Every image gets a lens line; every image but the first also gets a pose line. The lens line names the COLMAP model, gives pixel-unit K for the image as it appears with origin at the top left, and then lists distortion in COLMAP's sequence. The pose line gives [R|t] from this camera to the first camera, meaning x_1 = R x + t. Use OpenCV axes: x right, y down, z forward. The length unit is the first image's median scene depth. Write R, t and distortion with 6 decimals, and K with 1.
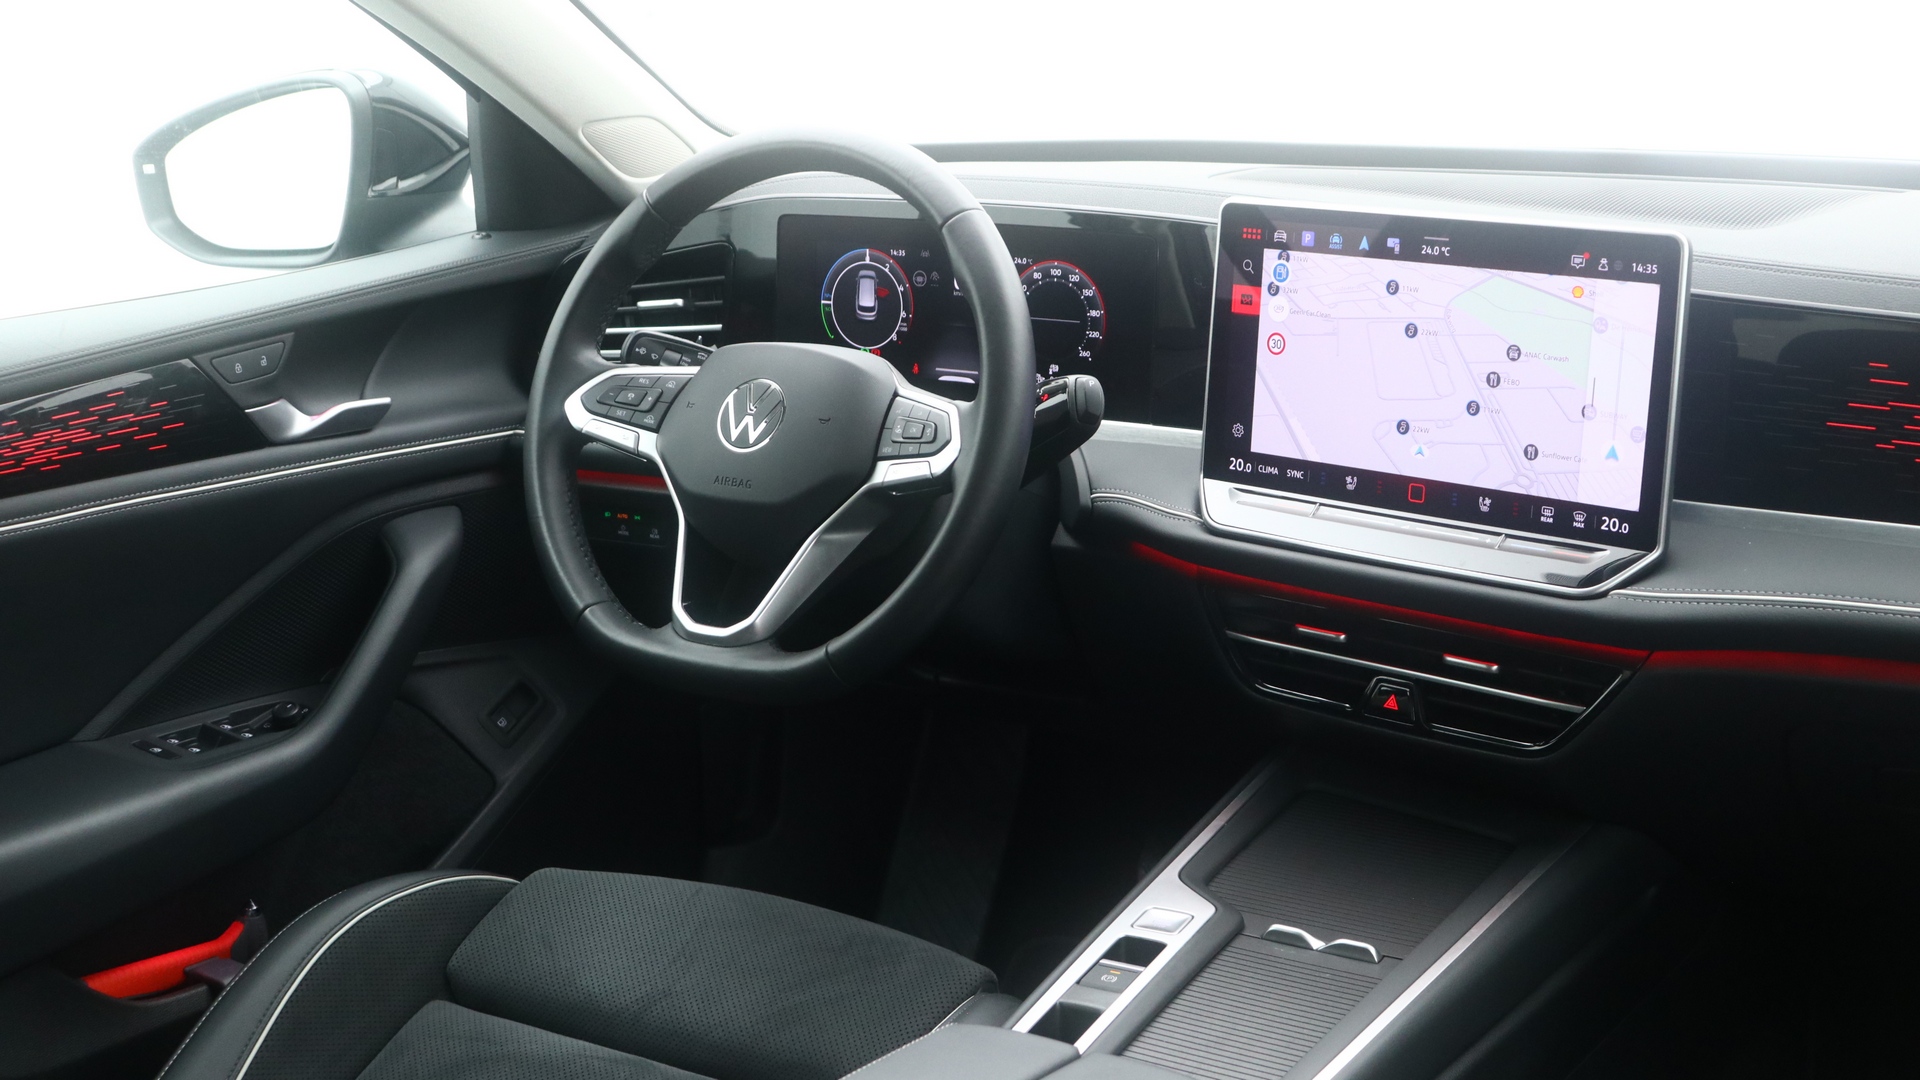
lens RADIAL K [[2551.1, 0, 959.2], [0, 2551.1, 545.6], [0, 0, 1]] dist [0.014778, 0.000000]
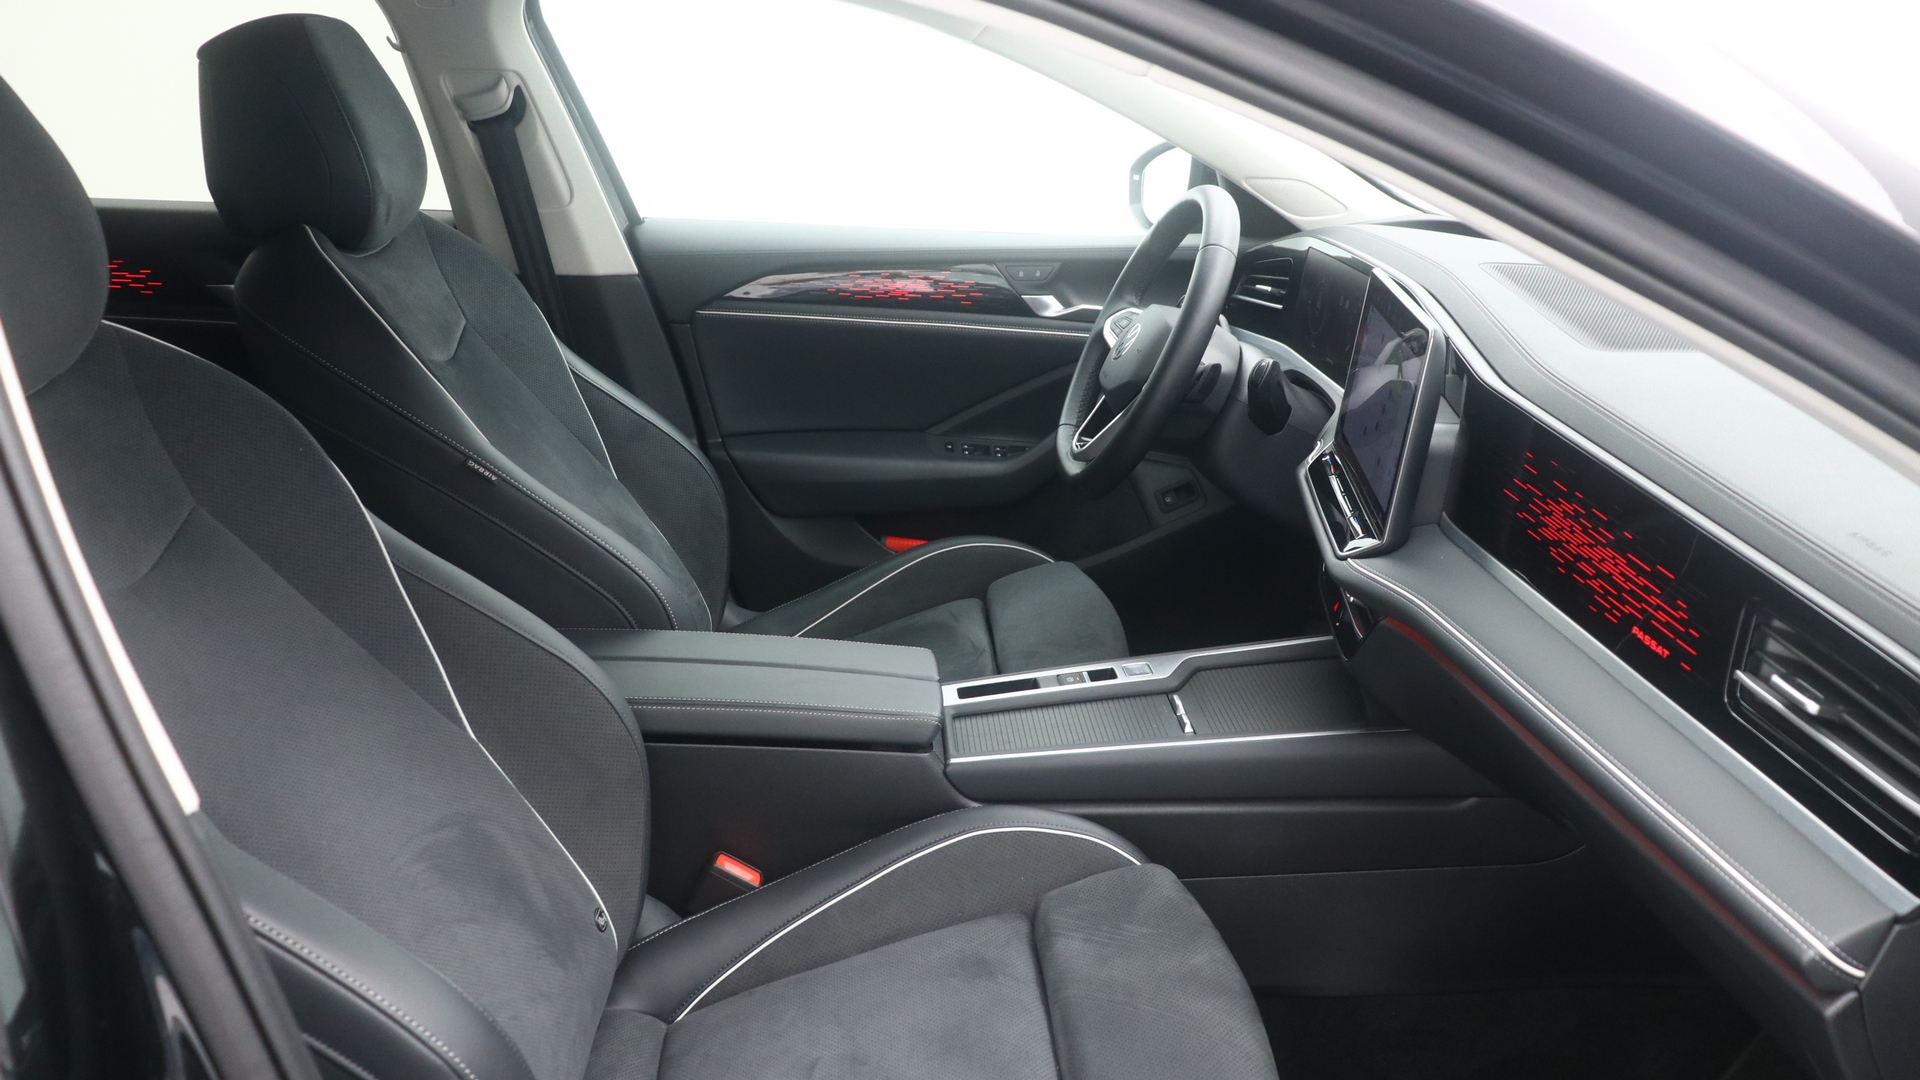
lens RADIAL K [[1526.4, 0, 959.7], [0, 1526.4, 536.4], [0, 0, 1]] dist [-0.022619, 0.016147]
pose [[0.589999, 0.298953, -0.750019, 0.694797], [-0.241589, 0.951733, 0.189310, -0.094999], [0.770413, 0.069504, 0.633745, 0.234591]]
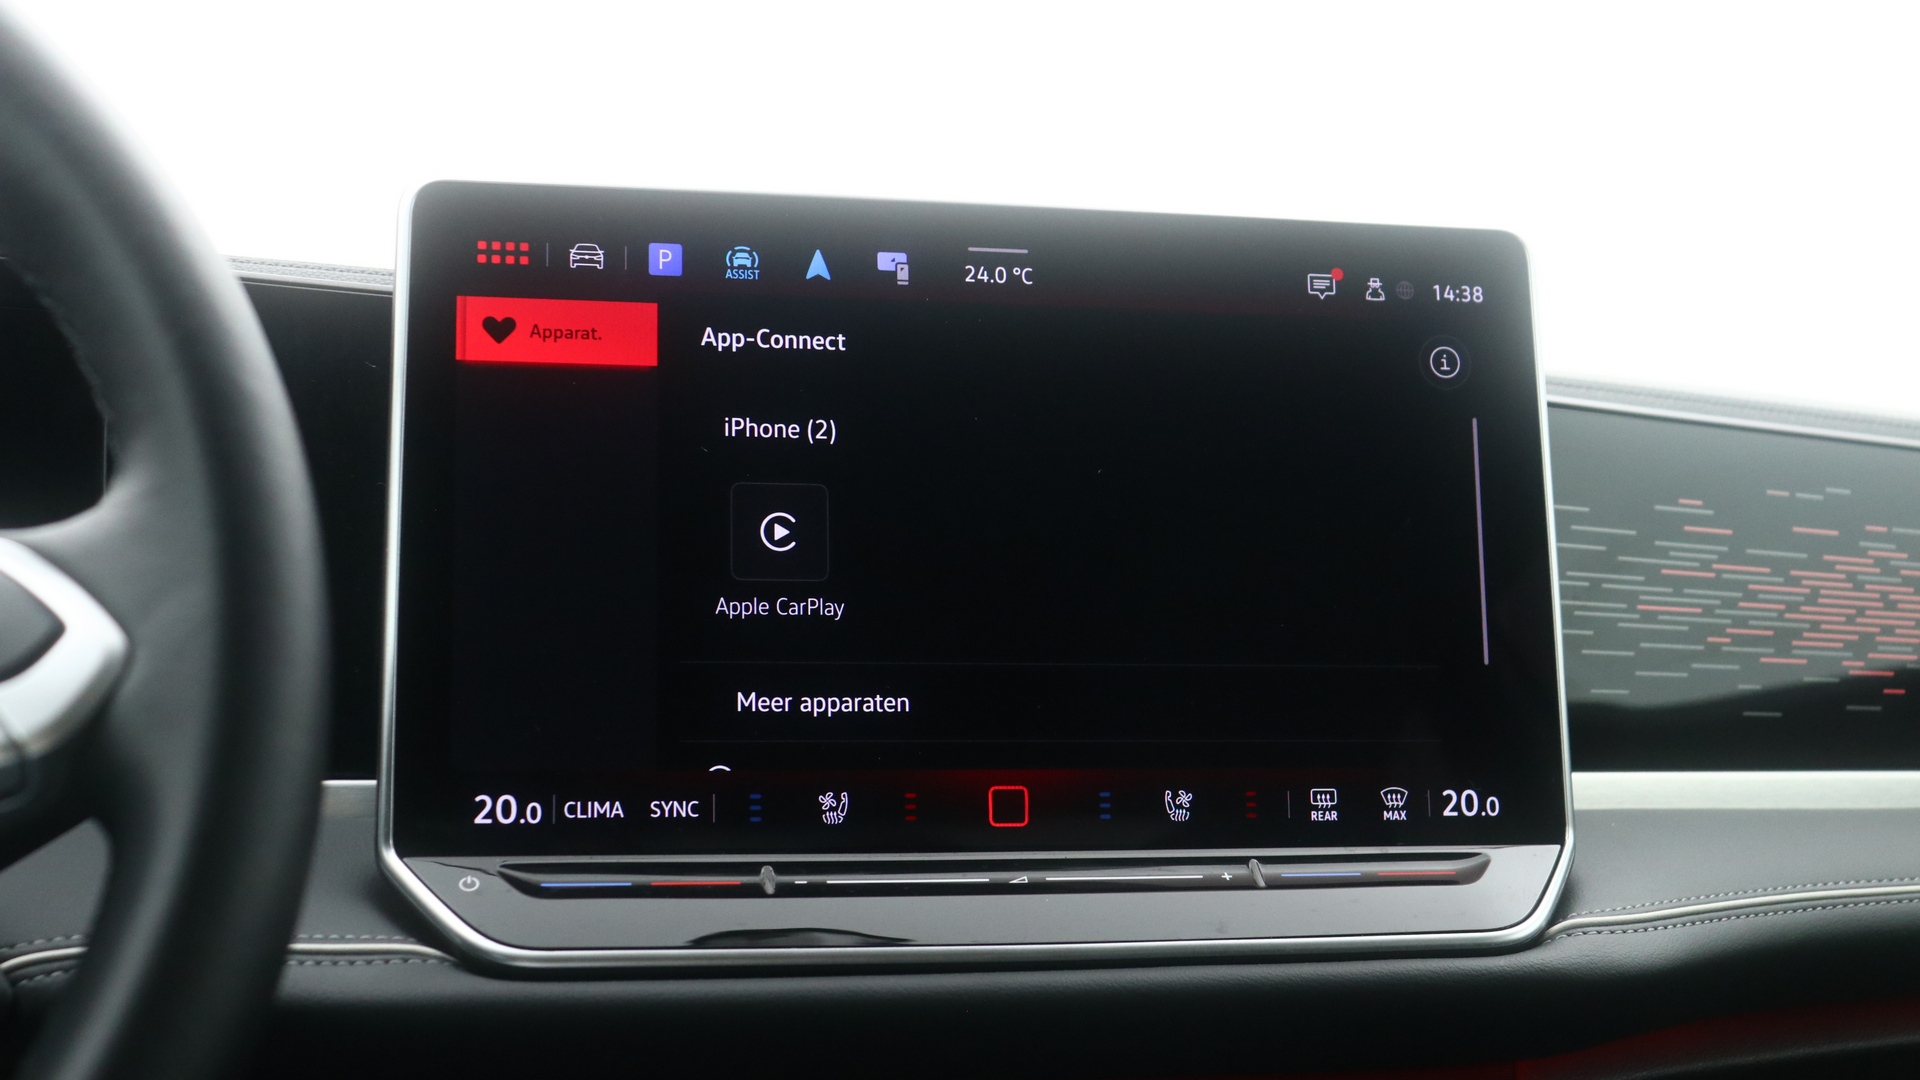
lens RADIAL K [[2308.1, 0, 961.5], [0, 2308.1, 533.7], [0, 0, 1]] dist [-0.010673, 0.000000]
pose [[0.586233, 0.078155, 0.806364, -0.143309], [0.184349, 0.956355, -0.226716, 0.022178], [-0.788889, 0.281561, 0.546239, 0.739349]]
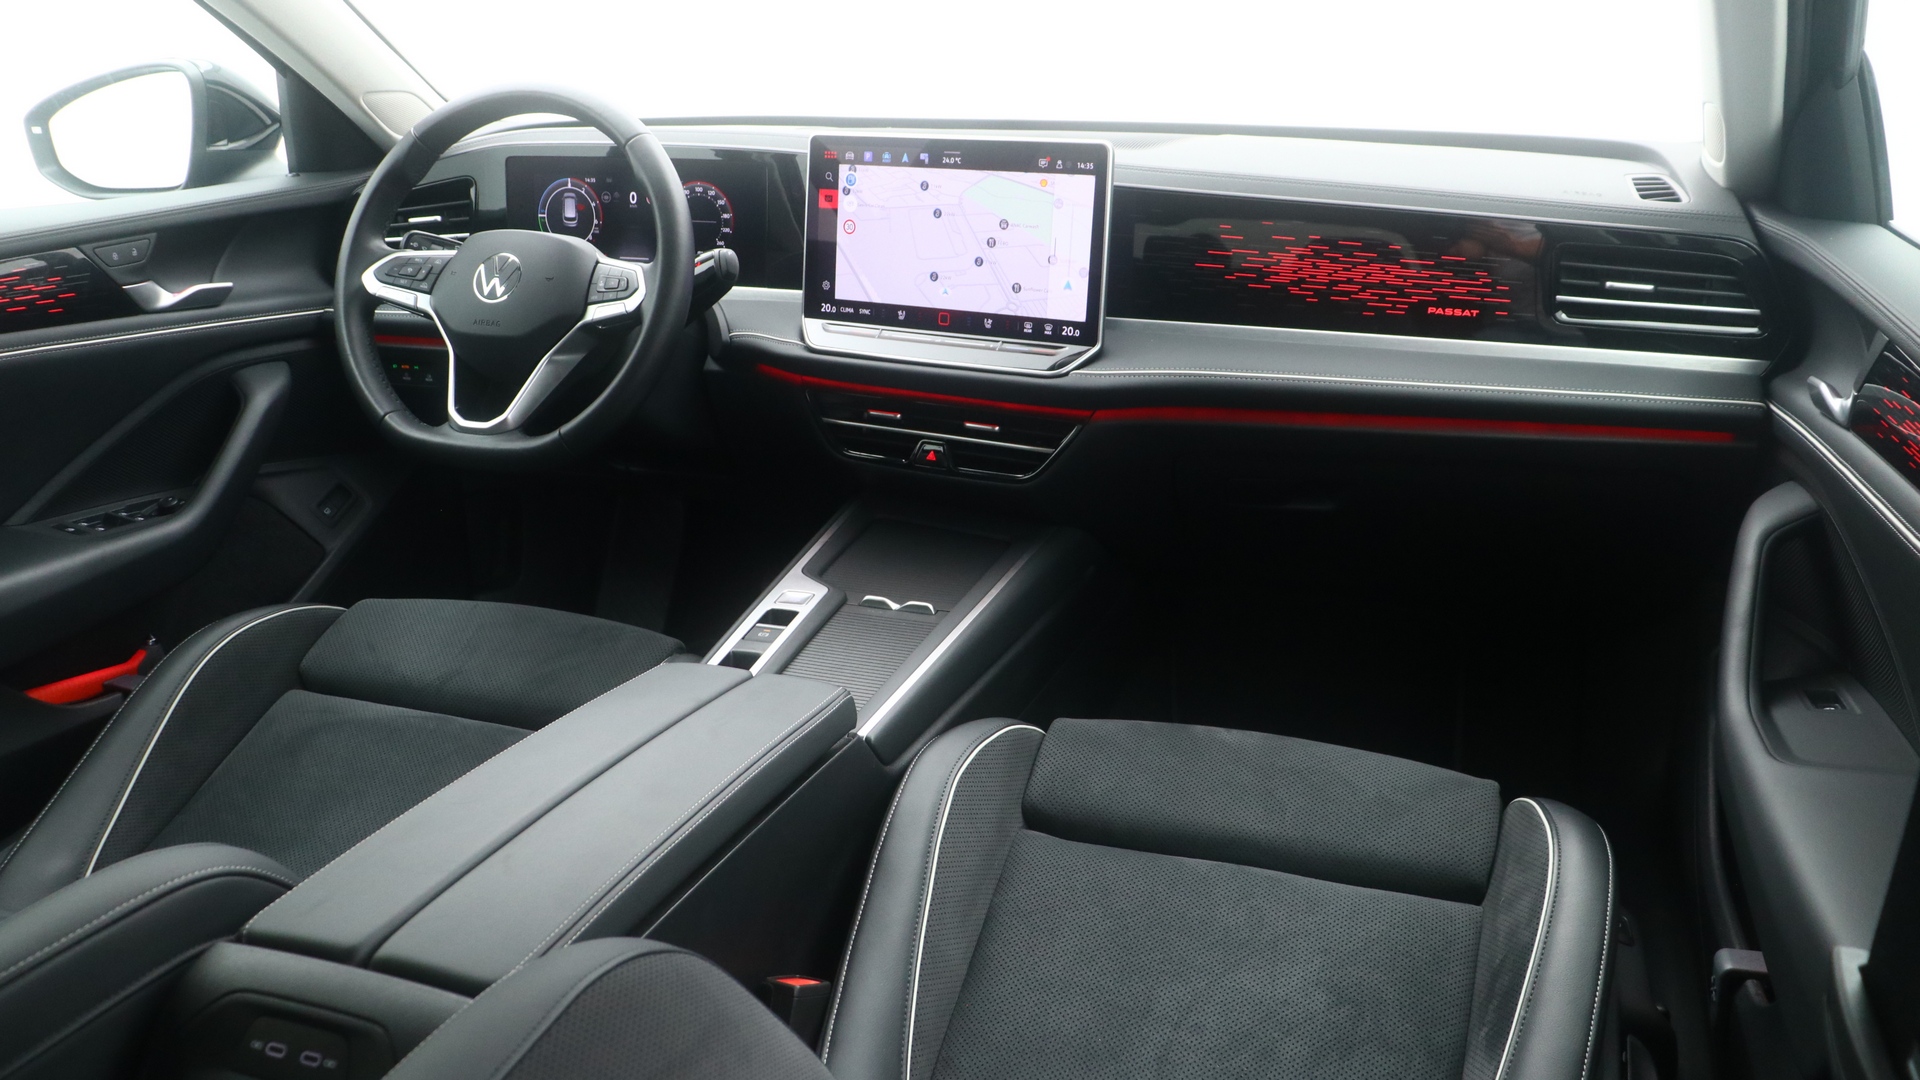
lens RADIAL K [[1519.4, 0, 966.9], [0, 1519.4, 541.1], [0, 0, 1]] dist [-0.033363, 0.031890]
pose [[0.972432, -0.047793, 0.228237, -0.024713], [0.034104, 0.997396, 0.063553, 0.053836], [-0.230680, -0.054017, 0.971529, 0.082248]]
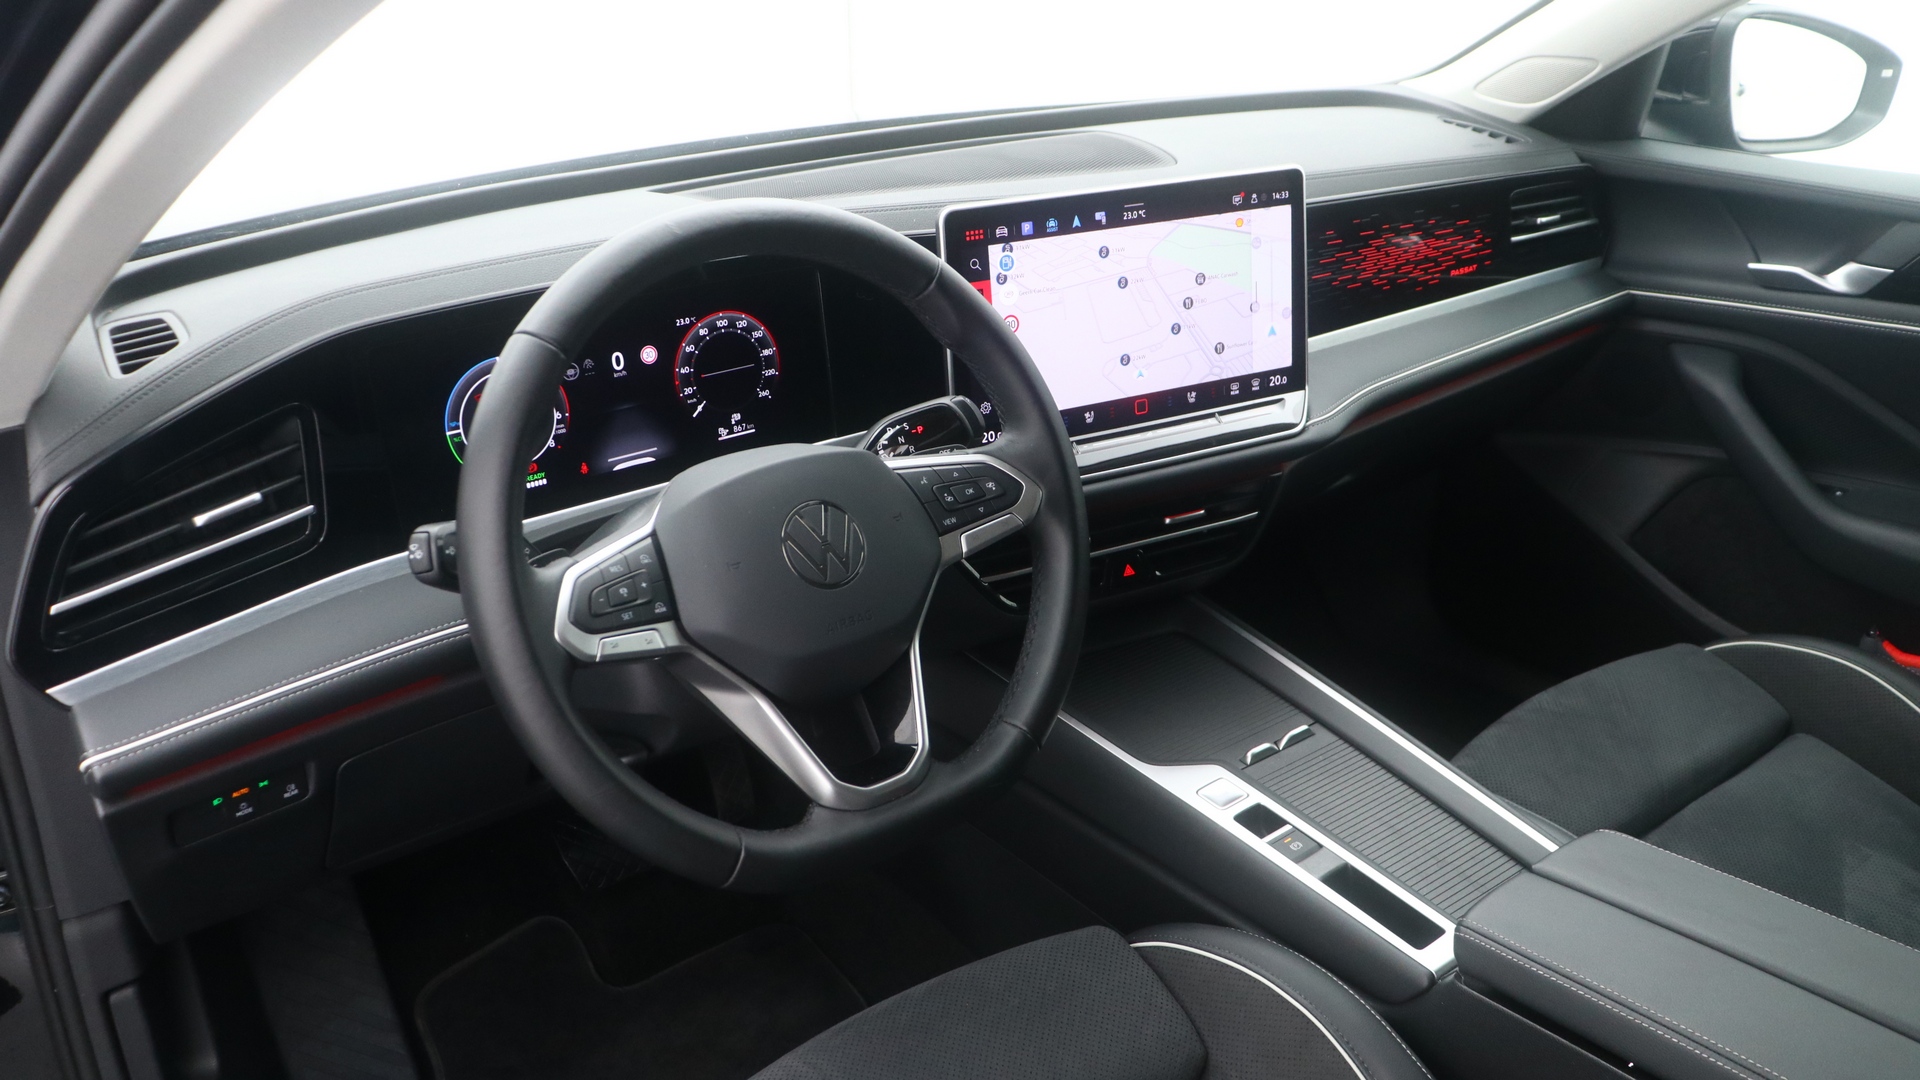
lens RADIAL K [[1526.4, 0, 966.6], [0, 1526.4, 552.9], [0, 0, 1]] dist [-0.022619, 0.016147]
pose [[0.339923, -0.360834, 0.868476, -0.513932], [0.250663, 0.924822, 0.286134, -0.184118], [-0.906433, 0.120431, 0.404816, 0.742788]]
